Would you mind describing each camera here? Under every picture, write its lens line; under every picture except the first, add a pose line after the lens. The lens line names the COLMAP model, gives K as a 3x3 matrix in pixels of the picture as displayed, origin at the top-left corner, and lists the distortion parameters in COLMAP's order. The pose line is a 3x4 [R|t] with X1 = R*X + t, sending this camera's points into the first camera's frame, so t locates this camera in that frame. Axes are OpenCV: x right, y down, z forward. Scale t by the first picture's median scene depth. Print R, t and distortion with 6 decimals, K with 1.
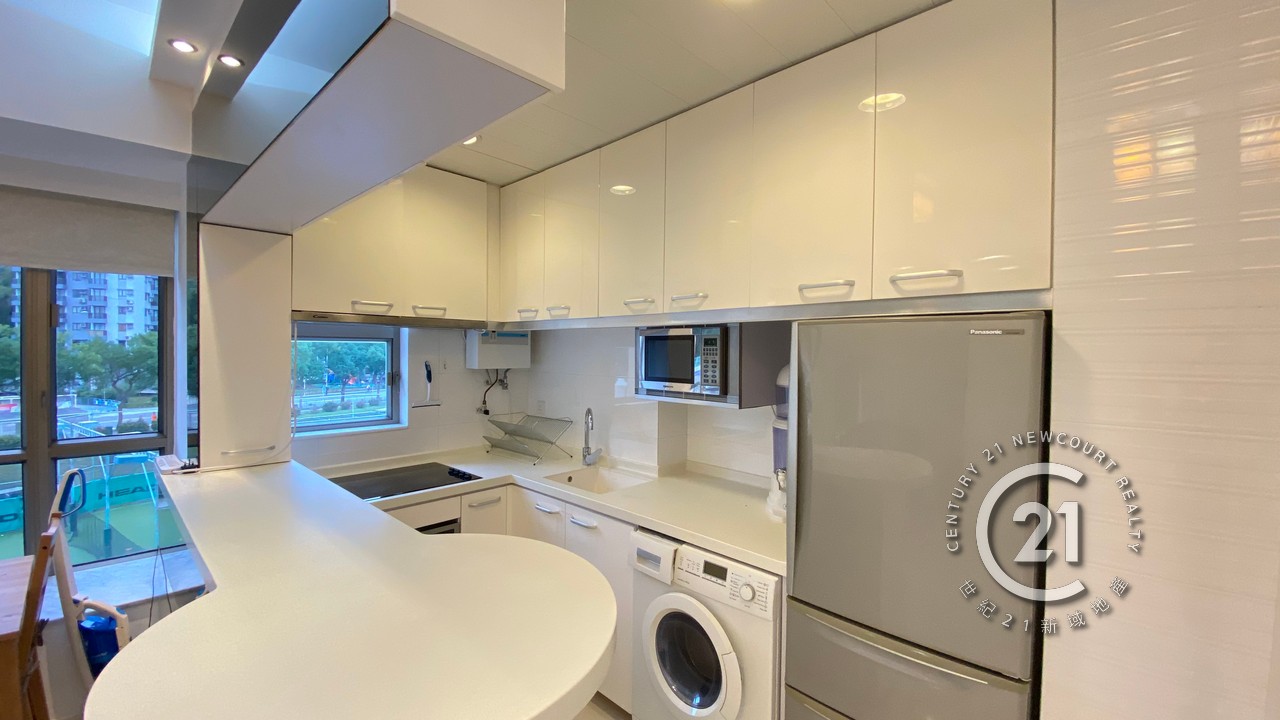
lens RADIAL K [[510.1, 0, 636.4], [0, 510.1, 355.5], [0, 0, 1]] dist [0.003440, -0.000334]
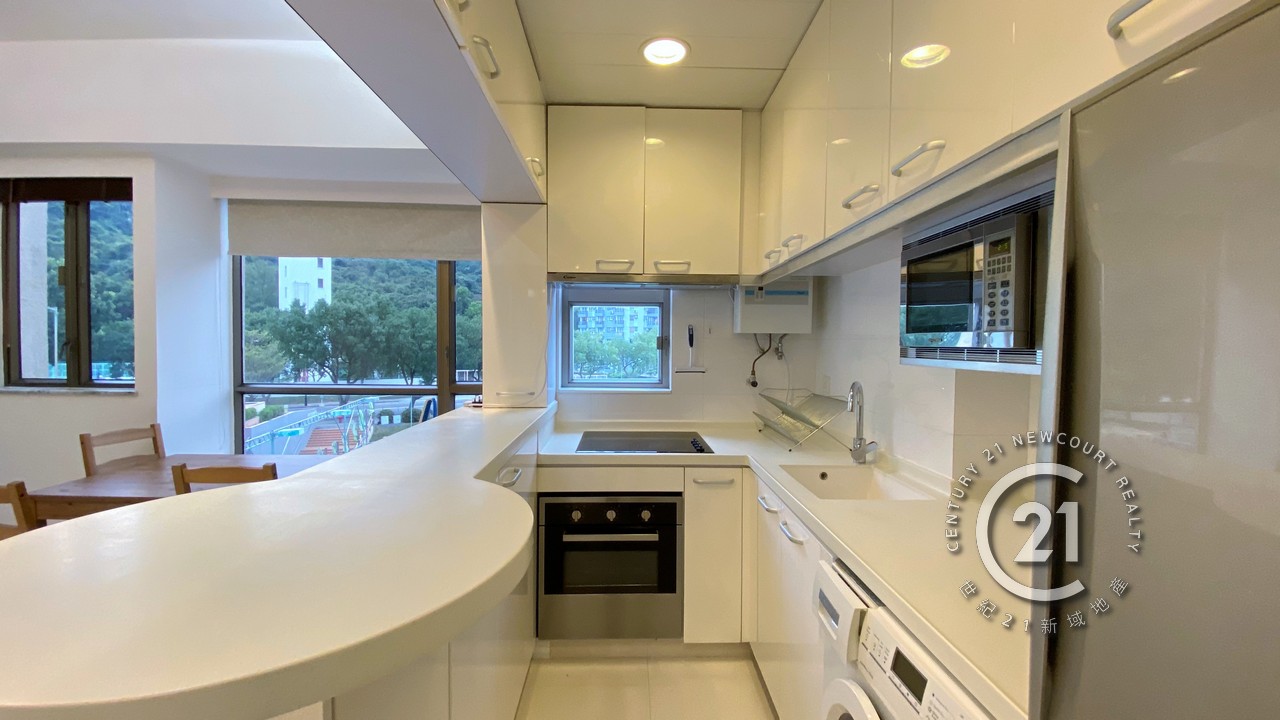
lens RADIAL K [[510.1, 0, 637.7], [0, 510.1, 359.2], [0, 0, 1]] dist [0.003440, -0.000334]
pose [[0.689872, 0.015150, -0.723773, 0.224084], [-0.009113, 0.999884, 0.012244, 0.070641], [0.723874, -0.001851, 0.689929, 0.308553]]
